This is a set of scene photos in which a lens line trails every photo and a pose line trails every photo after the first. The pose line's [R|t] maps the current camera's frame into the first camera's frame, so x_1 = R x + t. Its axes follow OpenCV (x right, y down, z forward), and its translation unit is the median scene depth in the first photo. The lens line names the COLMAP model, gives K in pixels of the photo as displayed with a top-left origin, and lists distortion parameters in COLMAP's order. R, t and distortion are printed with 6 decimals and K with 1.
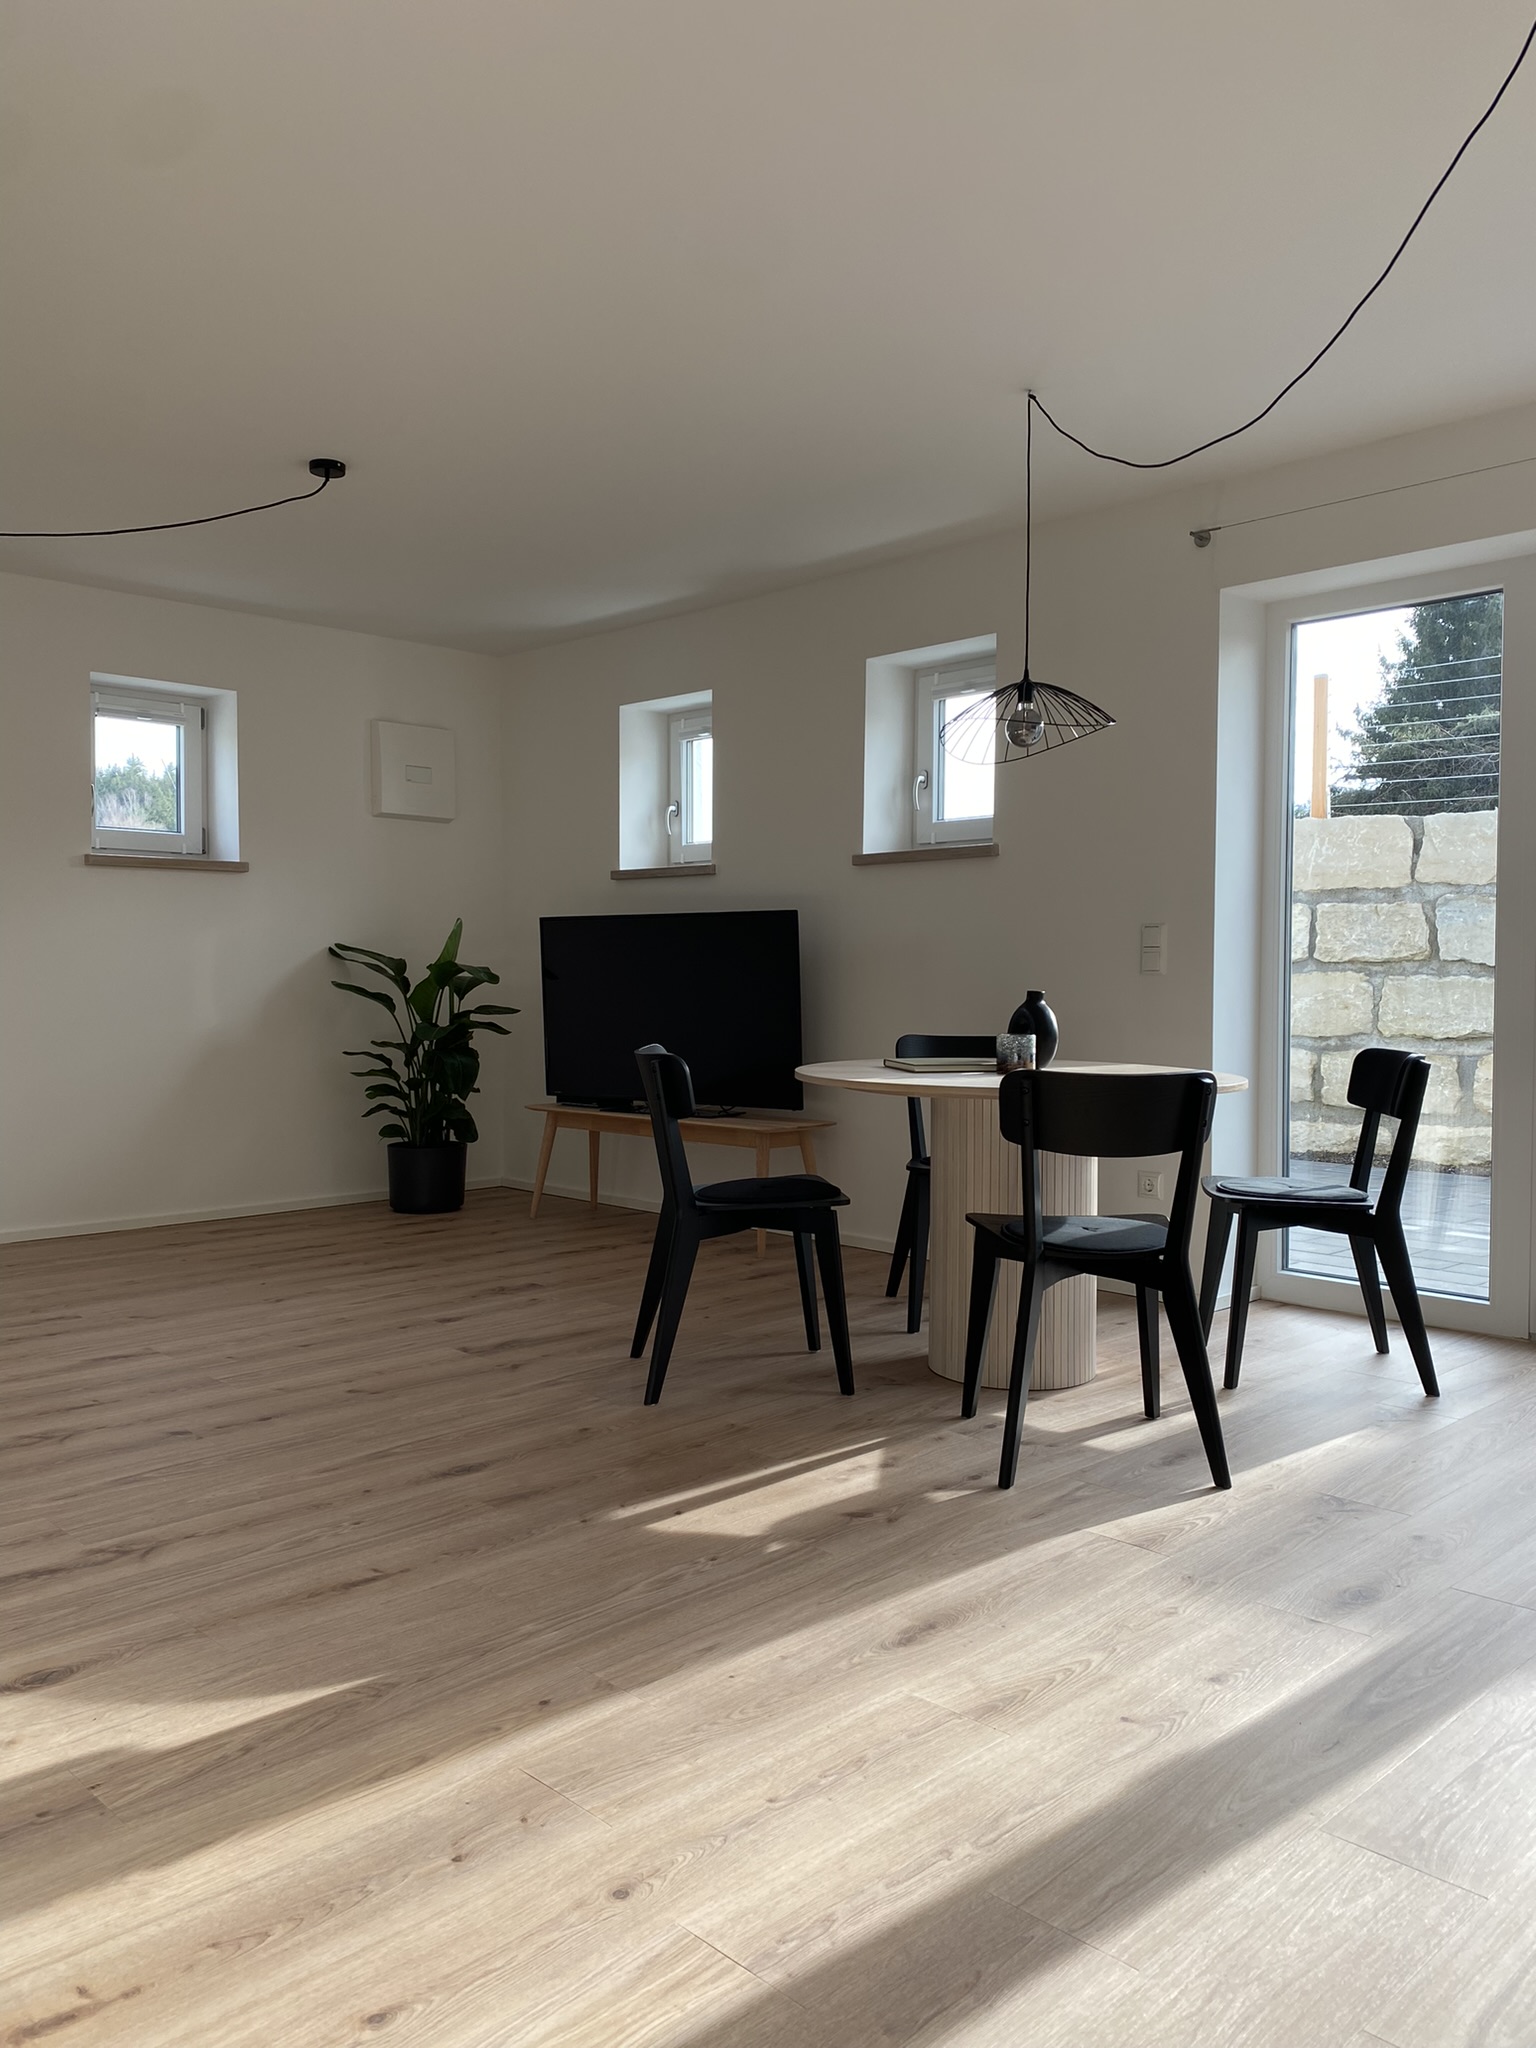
lens RADIAL K [[1572.7, 0, 768.0], [0, 1572.7, 1024.0], [0, 0, 1]] dist [0.055366, -0.152742]
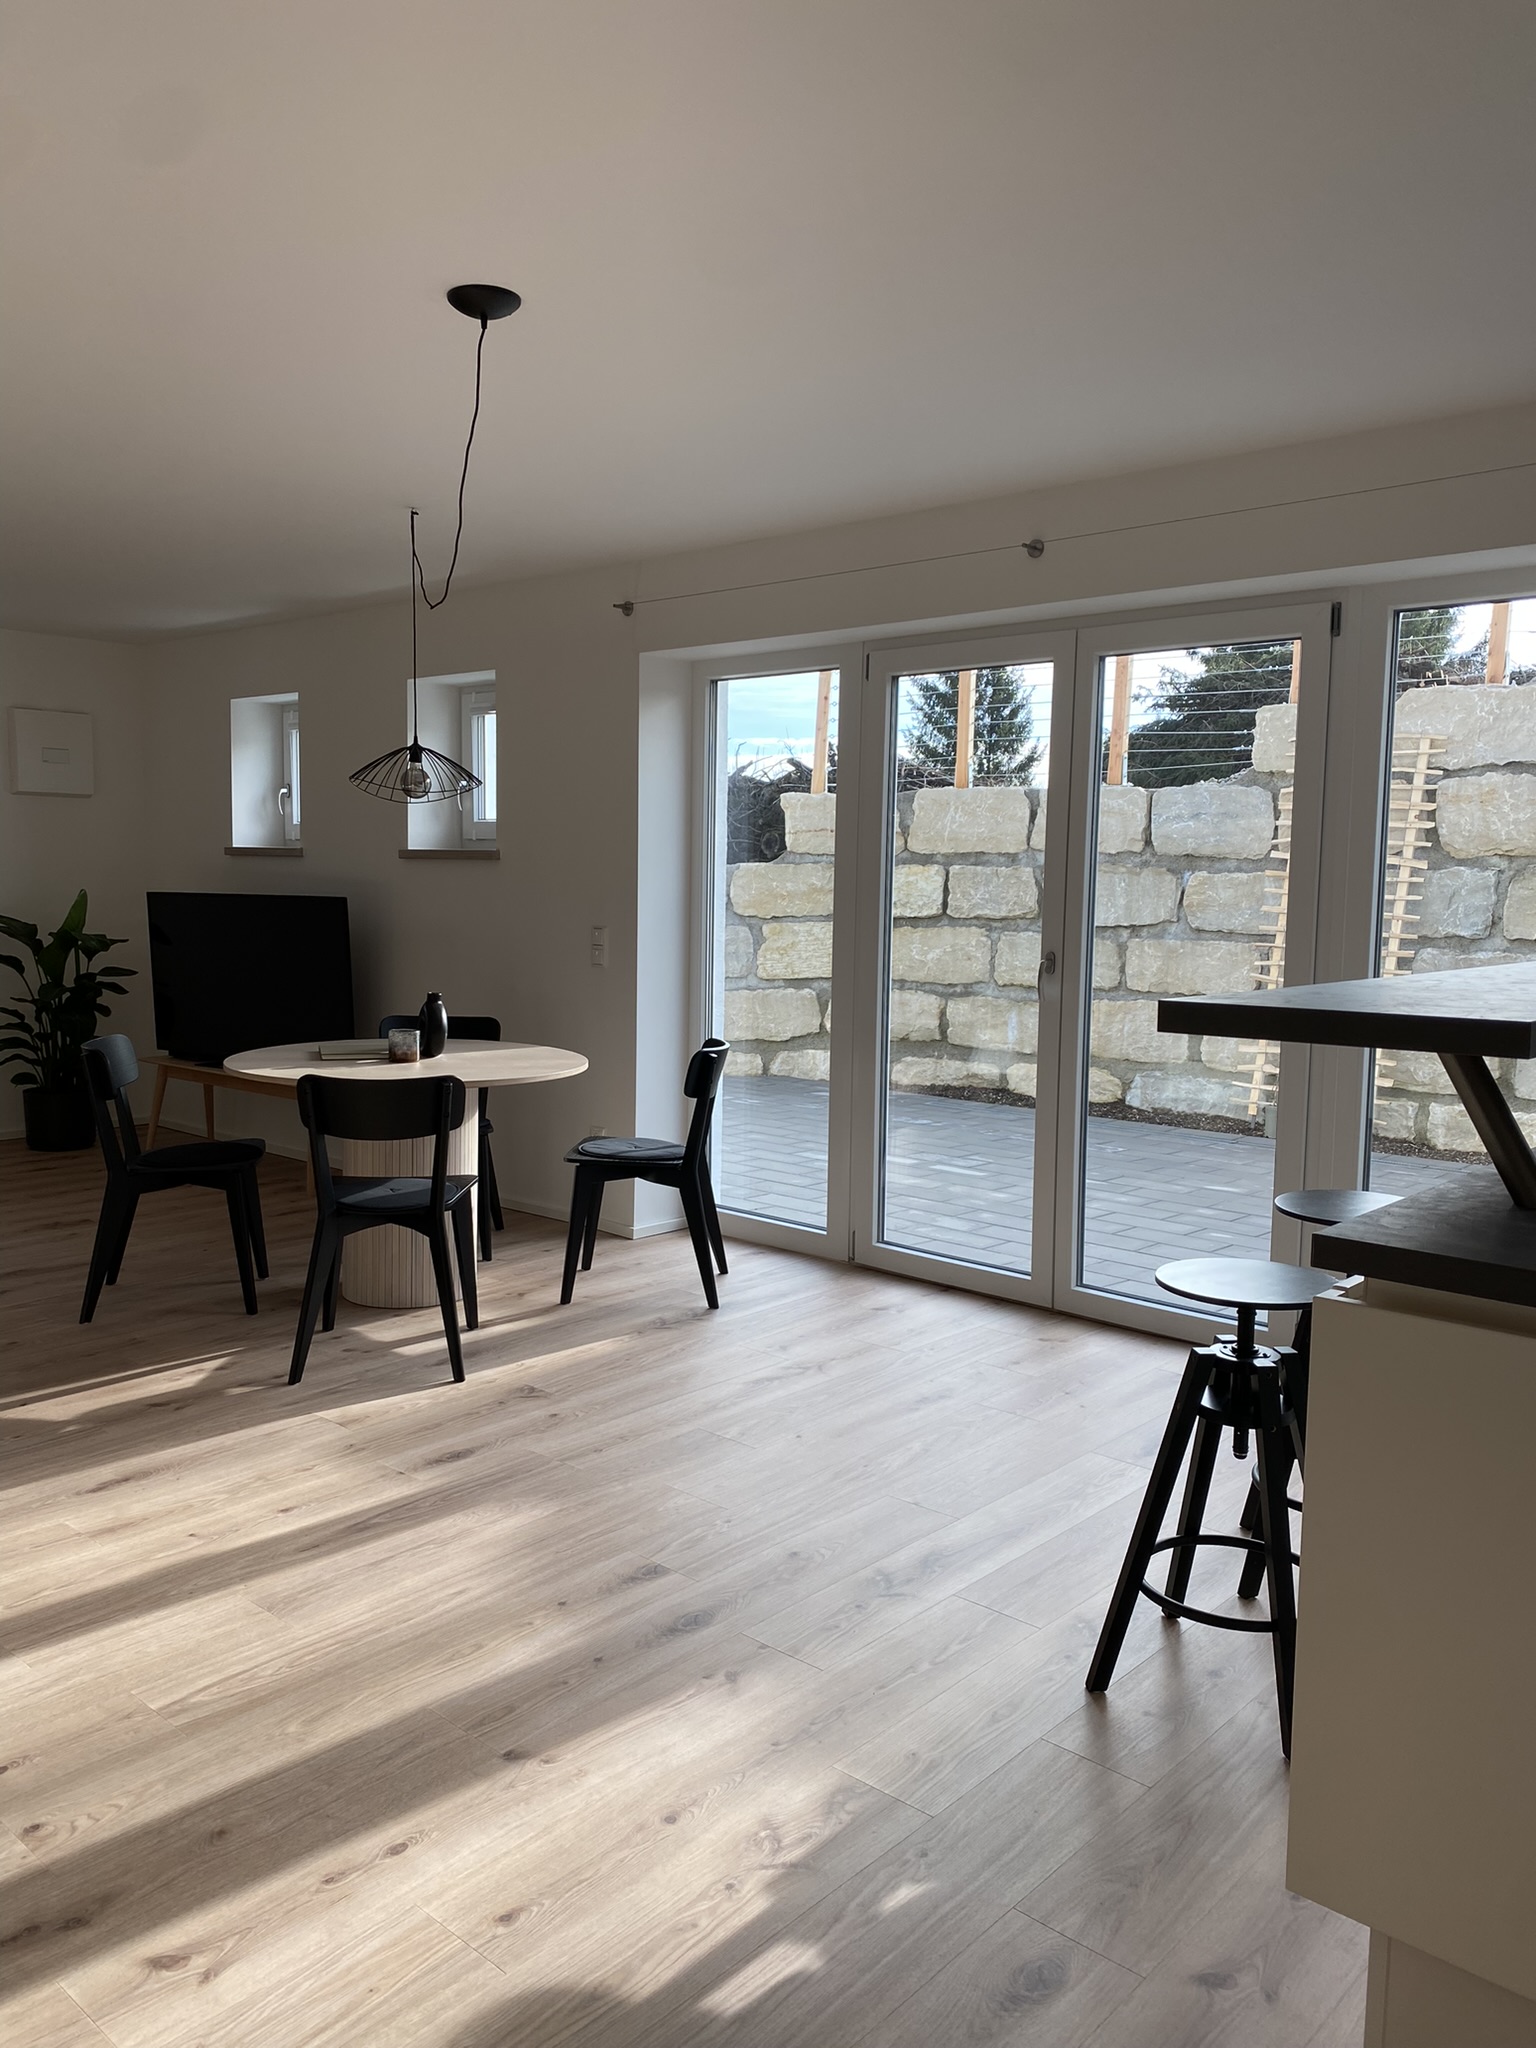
lens RADIAL K [[1555.0, 0, 773.0], [0, 1555.0, 1051.2], [0, 0, 1]] dist [0.096260, -0.260249]
pose [[0.996947, 0.005696, 0.077874, 0.286284], [-0.011868, 0.996802, 0.079023, -0.064012], [-0.077175, -0.079706, 0.993826, -0.216747]]
